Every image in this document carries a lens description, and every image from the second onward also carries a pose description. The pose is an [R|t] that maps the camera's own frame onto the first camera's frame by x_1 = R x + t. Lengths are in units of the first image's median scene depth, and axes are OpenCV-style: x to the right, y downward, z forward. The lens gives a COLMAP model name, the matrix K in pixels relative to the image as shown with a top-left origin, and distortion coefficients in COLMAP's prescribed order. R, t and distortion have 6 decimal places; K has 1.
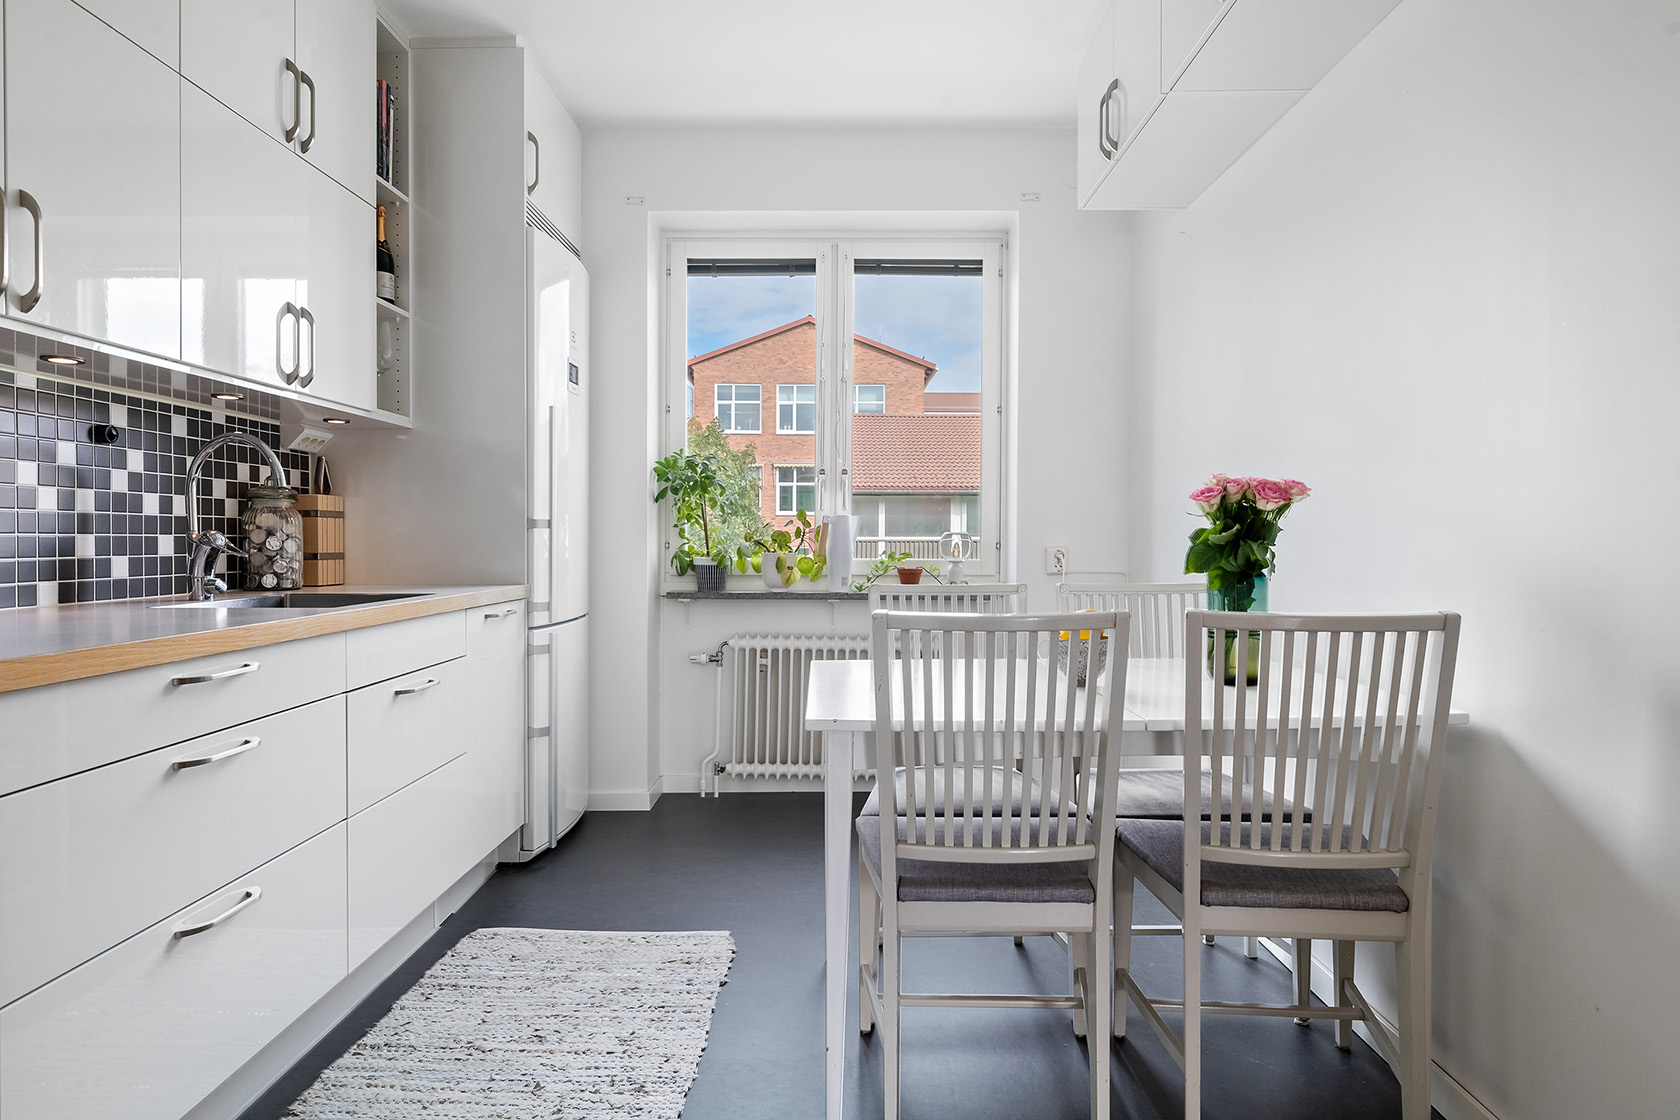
lens RADIAL K [[971.8, 0, 834.2], [0, 971.8, 551.5], [0, 0, 1]] dist [-0.003645, -0.002692]
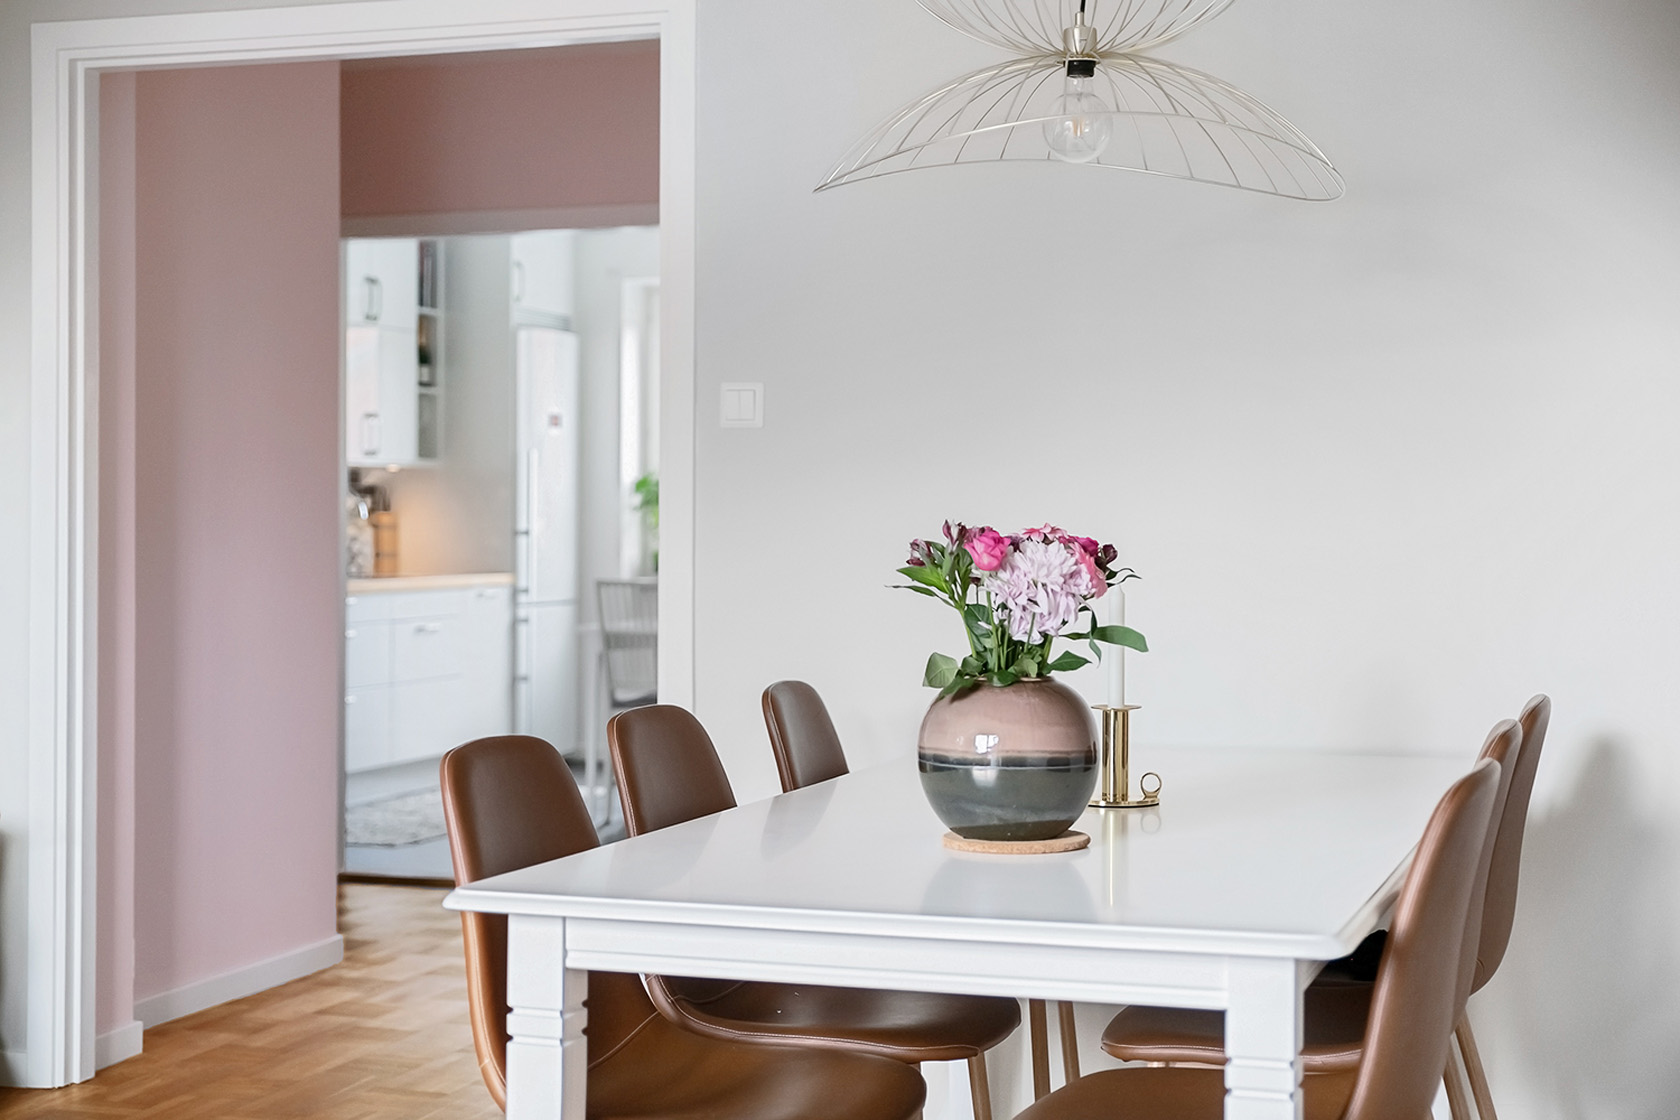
lens RADIAL K [[2549.7, 0, 840.6], [0, 2549.7, 479.0], [0, 0, 1]] dist [0.193369, 0.041633]
pose [[0.947724, -0.003373, -0.319074, 1.544192], [-0.005910, 0.999587, -0.028120, -0.004771], [0.319037, 0.028536, 0.947312, -2.782239]]
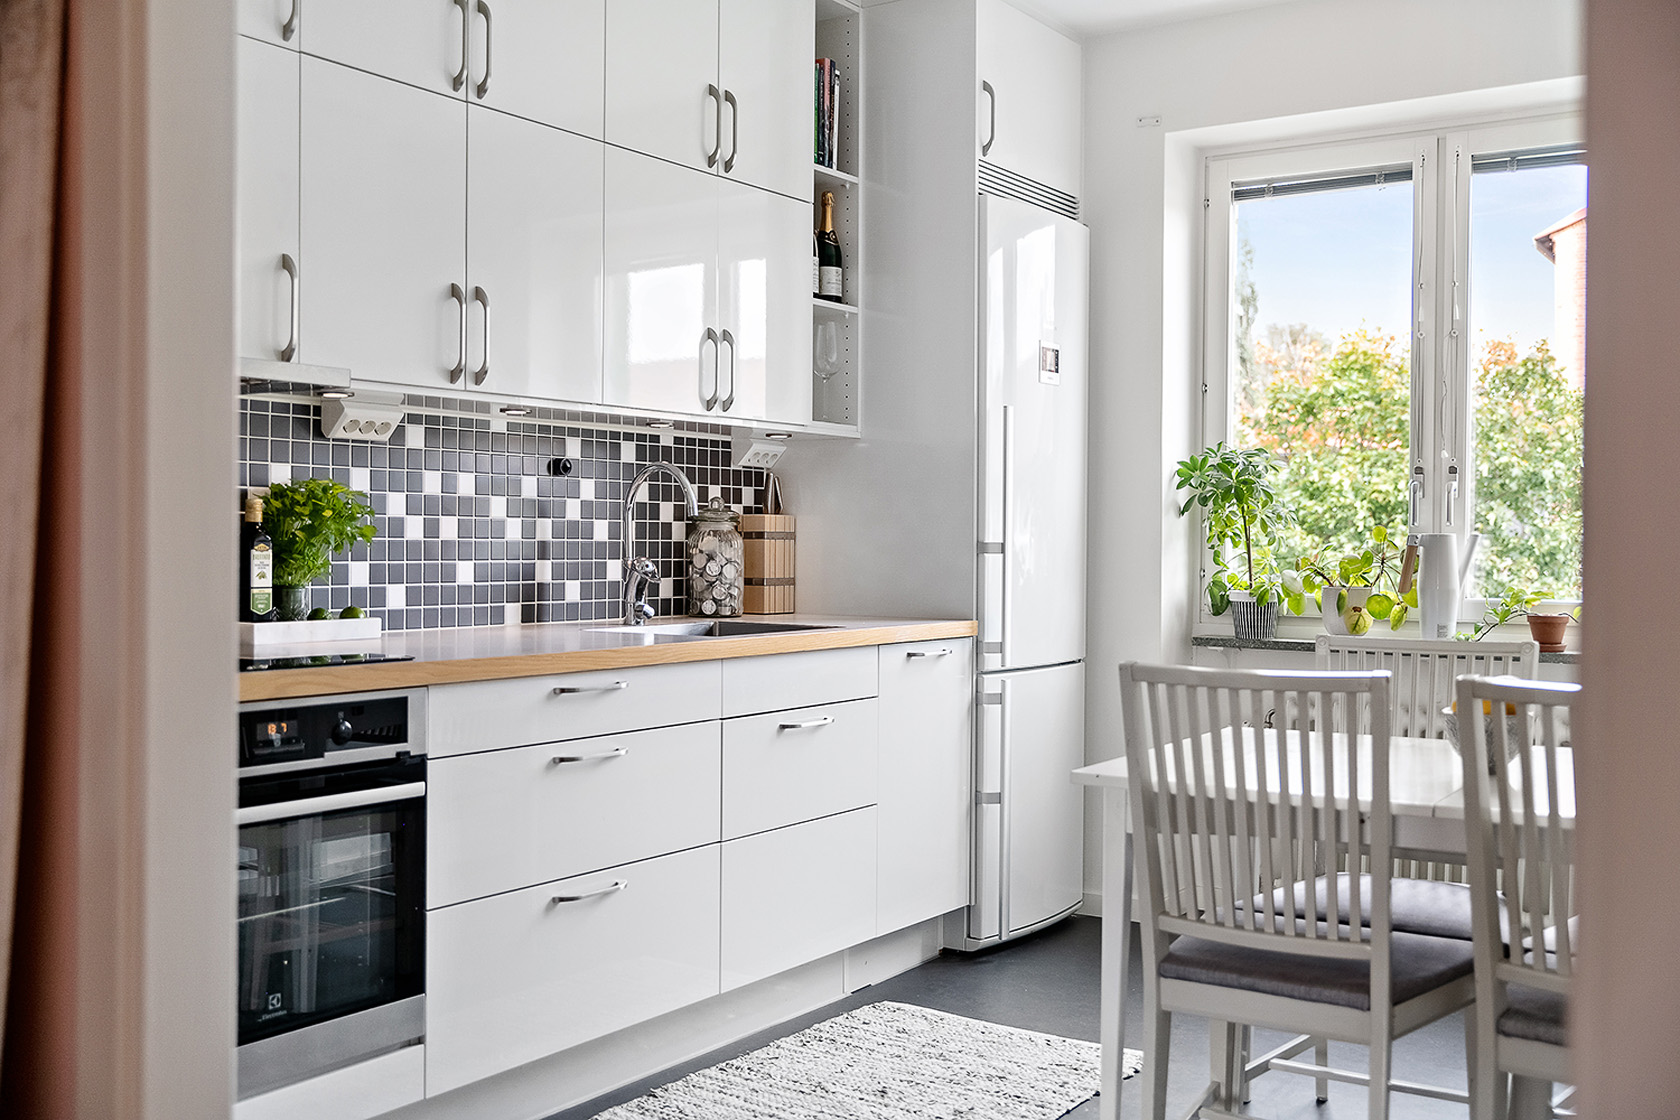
lens RADIAL K [[1688.4, 0, 840.0], [0, 1688.4, 560.0], [0, 0, 1]] dist [-0.005327, 0.000030]
pose [[0.838212, 0.014699, -0.545146, 0.435613], [-0.015597, 0.999874, 0.002977, -0.023449], [0.545121, 0.006007, 0.838336, -0.329022]]
